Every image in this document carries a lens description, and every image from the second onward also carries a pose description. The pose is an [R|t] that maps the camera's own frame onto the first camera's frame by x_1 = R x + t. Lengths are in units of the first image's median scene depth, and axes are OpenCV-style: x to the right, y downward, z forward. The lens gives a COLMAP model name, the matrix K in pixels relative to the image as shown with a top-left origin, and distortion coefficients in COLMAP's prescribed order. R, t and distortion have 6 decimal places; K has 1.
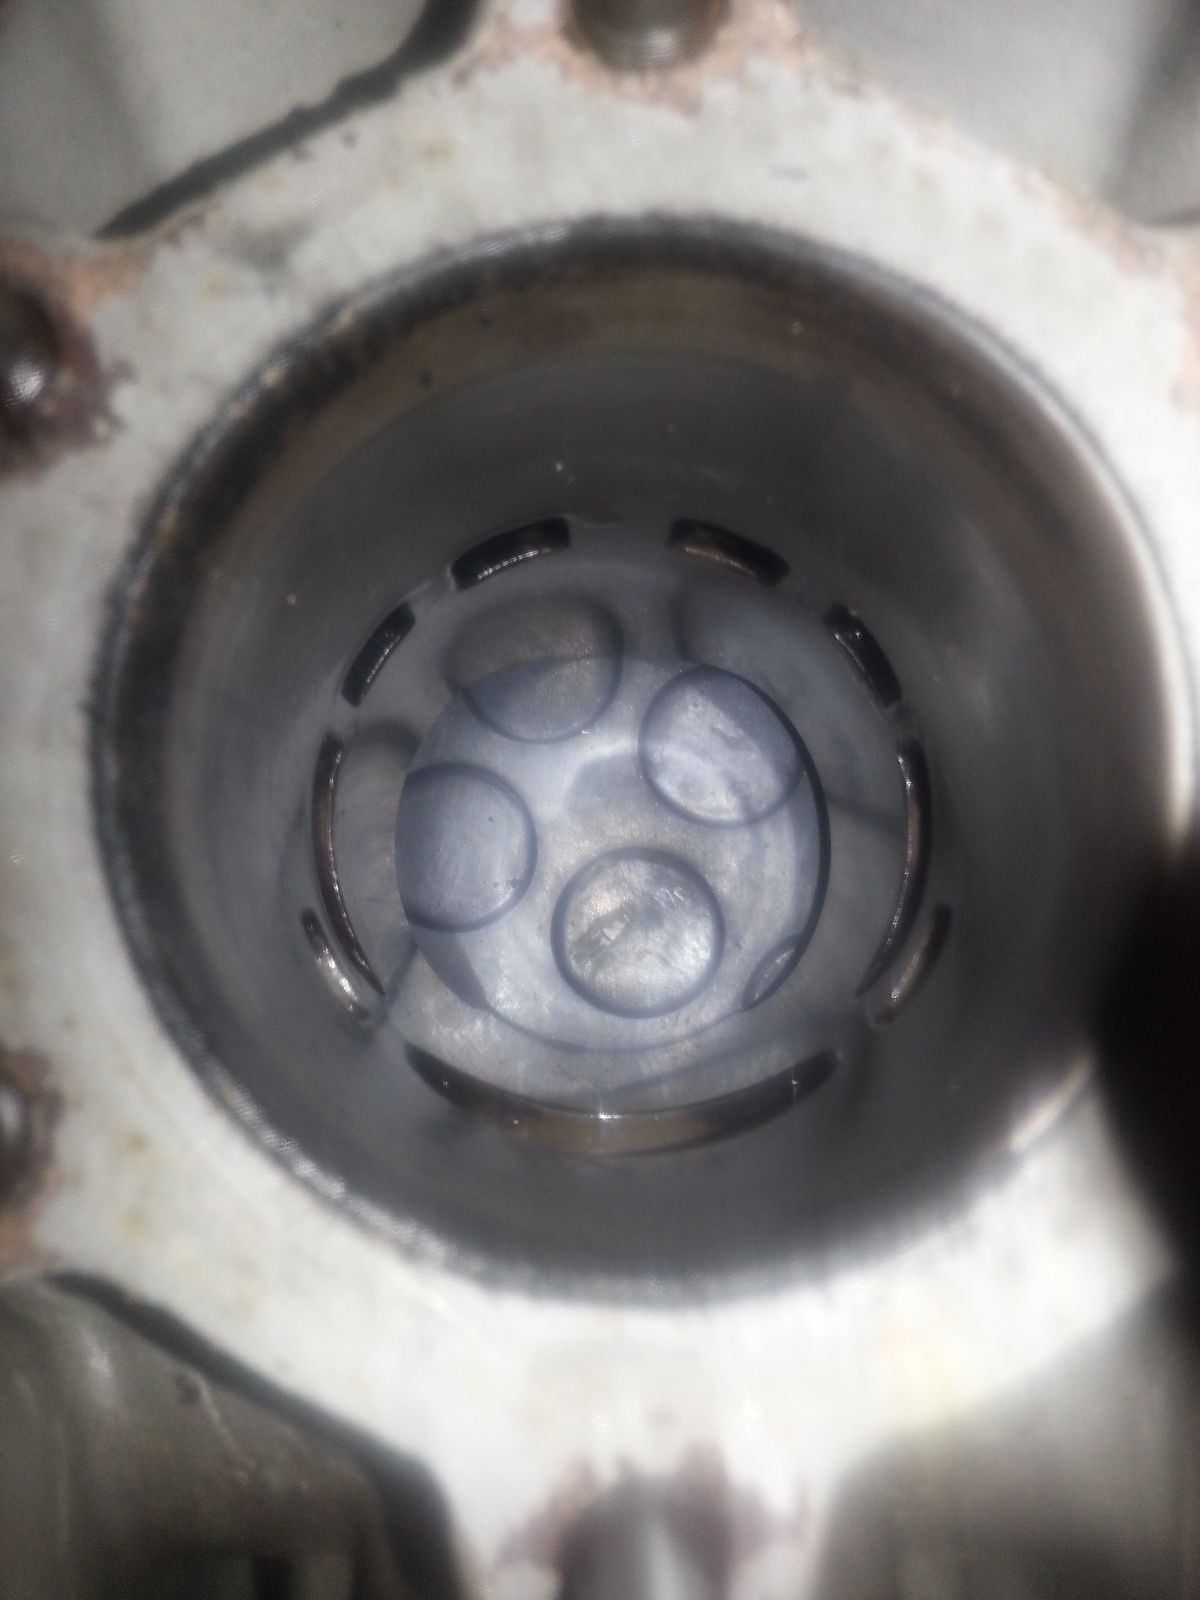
lens RADIAL K [[1296.8, 0, 601.9], [0, 1296.8, 784.0], [0, 0, 1]] dist [0.012698, -0.036536]
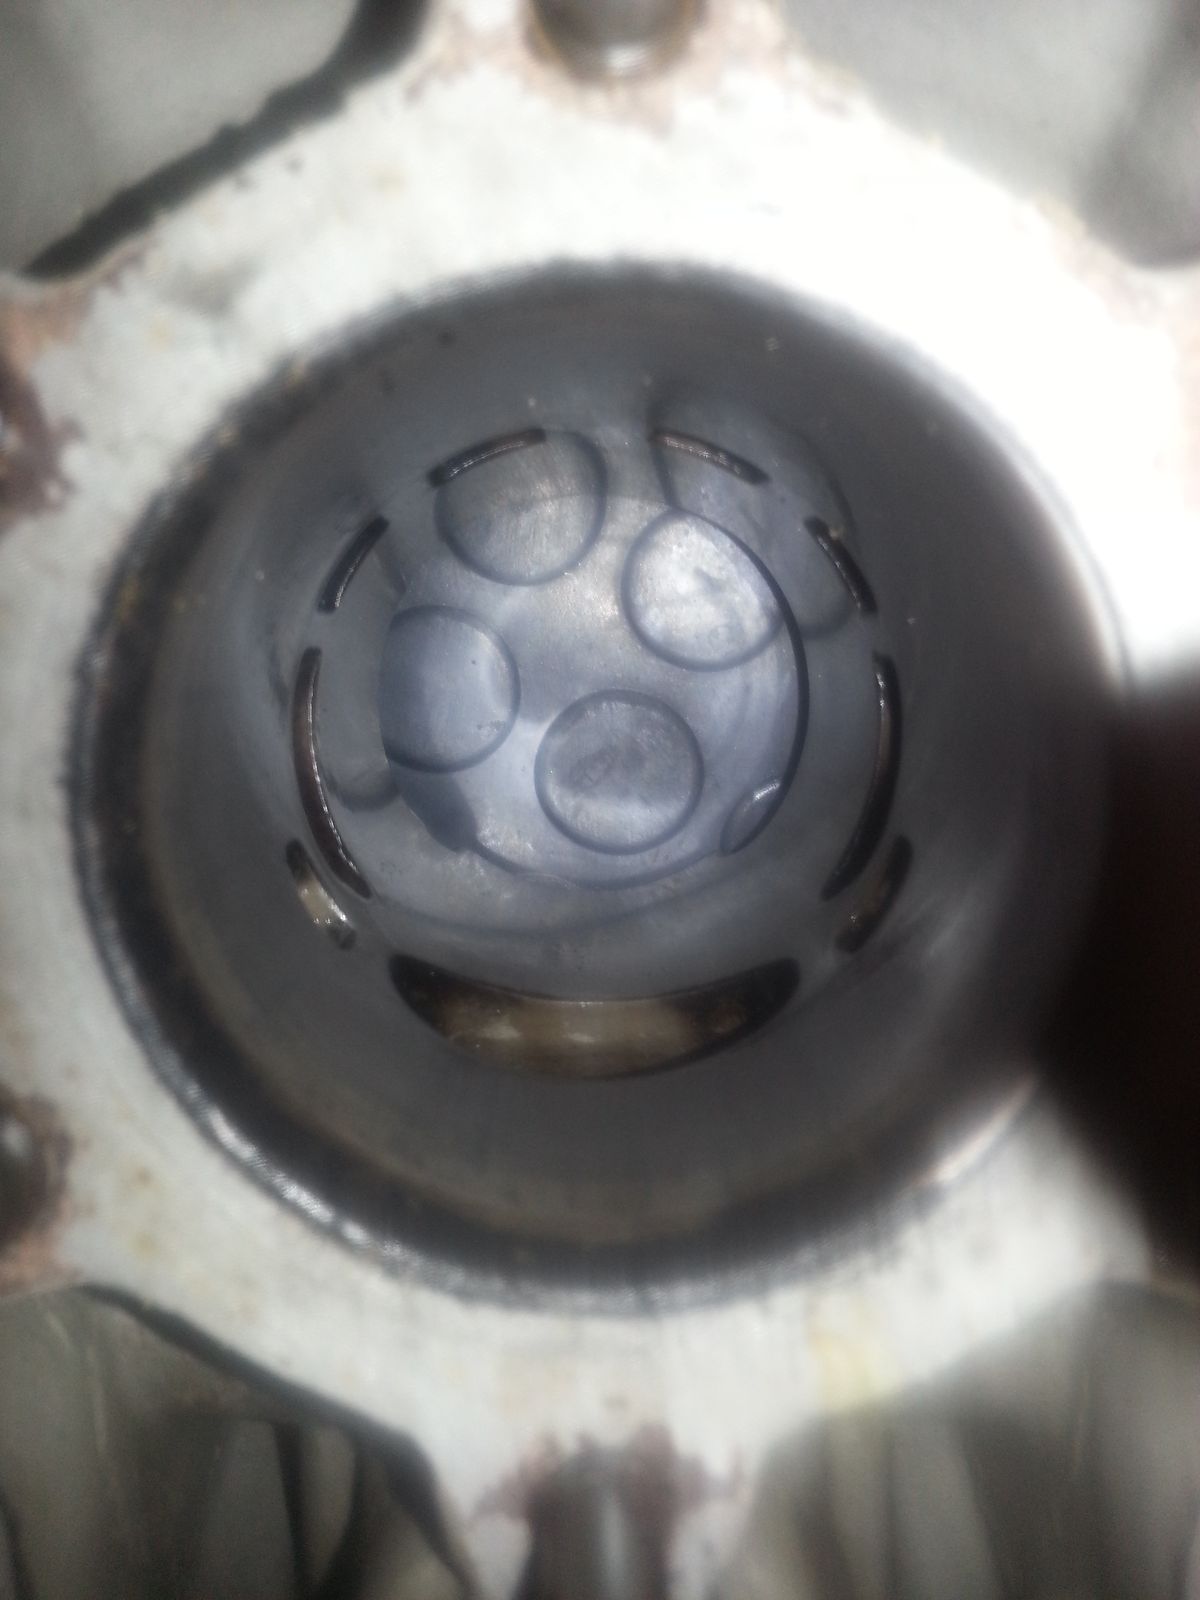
lens RADIAL K [[1296.8, 0, 600.5], [0, 1296.8, 791.7], [0, 0, 1]] dist [0.012698, -0.036536]
pose [[0.999980, 0.003323, 0.005445, 0.021073], [-0.004414, 0.976673, 0.214689, -0.258540], [-0.004604, -0.214709, 0.976667, -0.005233]]
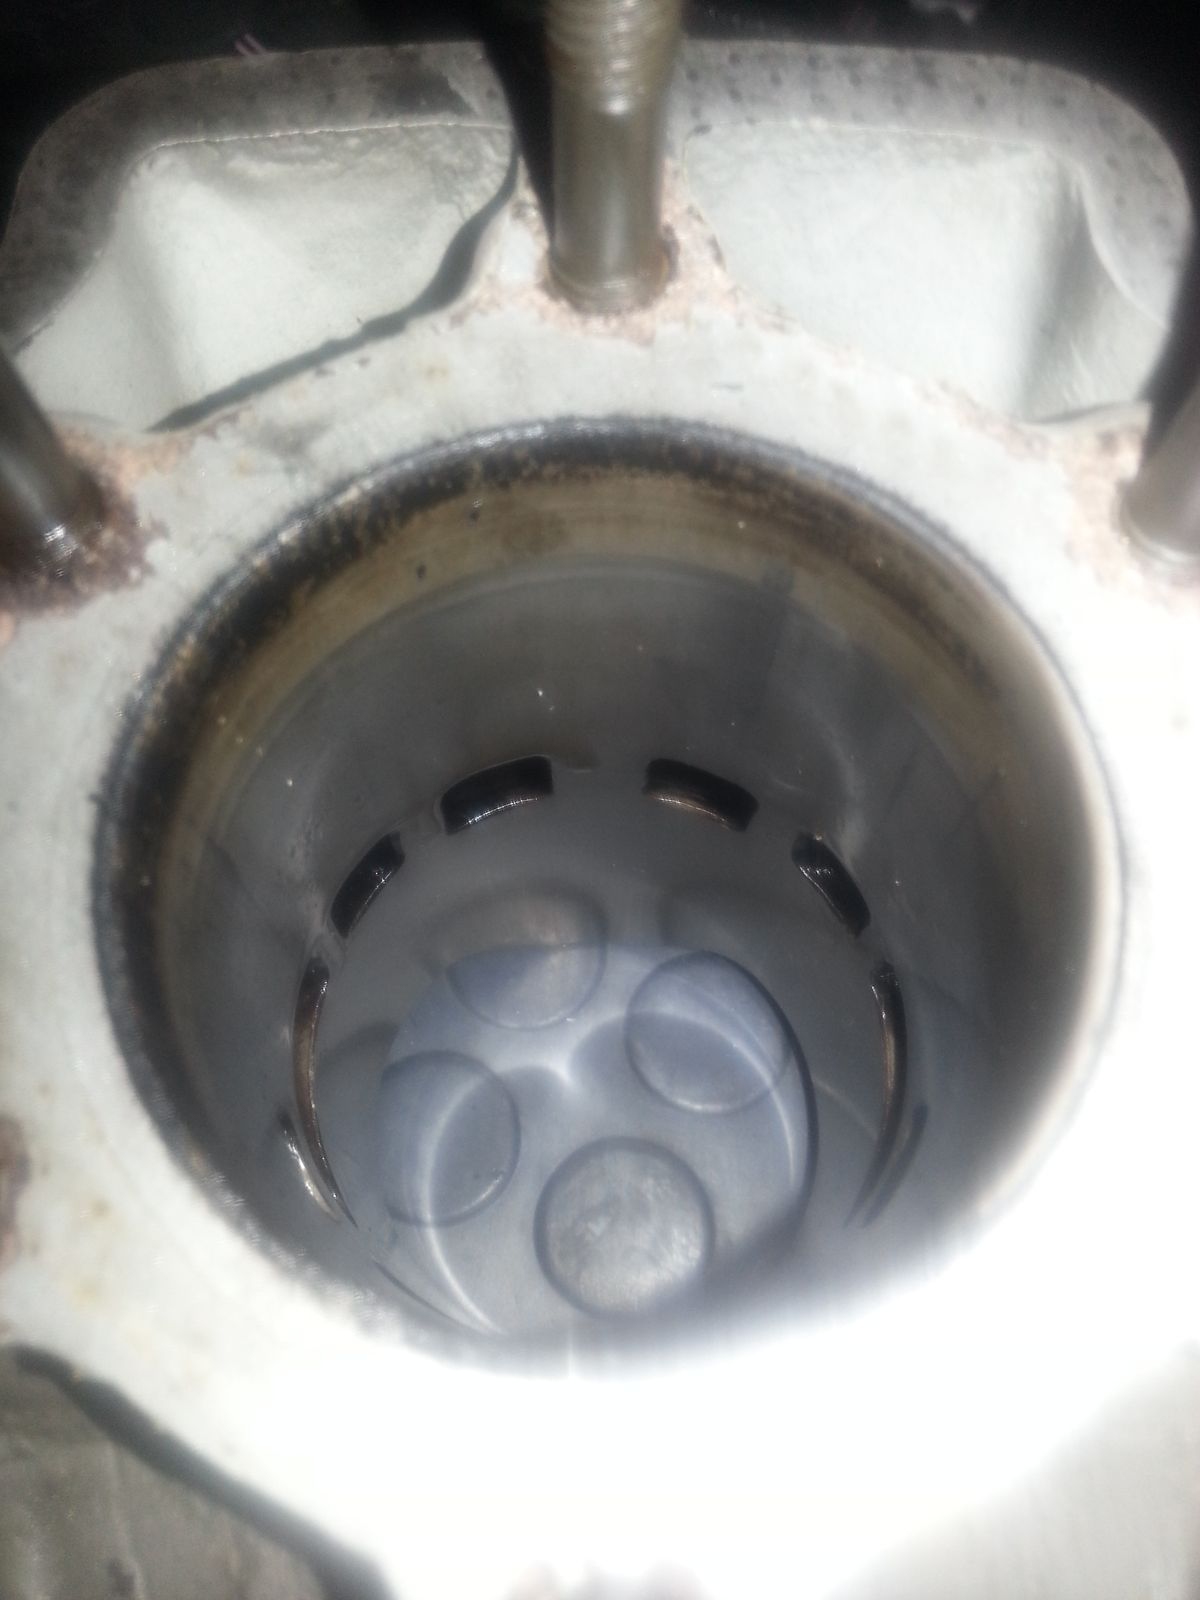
lens RADIAL K [[1296.8, 0, 595.9], [0, 1296.8, 795.7], [0, 0, 1]] dist [0.012698, -0.036536]
pose [[0.999999, -0.001042, -0.000753, 0.022606], [0.000783, 0.958383, -0.285485, 0.236381], [0.001020, 0.285485, 0.958383, -0.043767]]
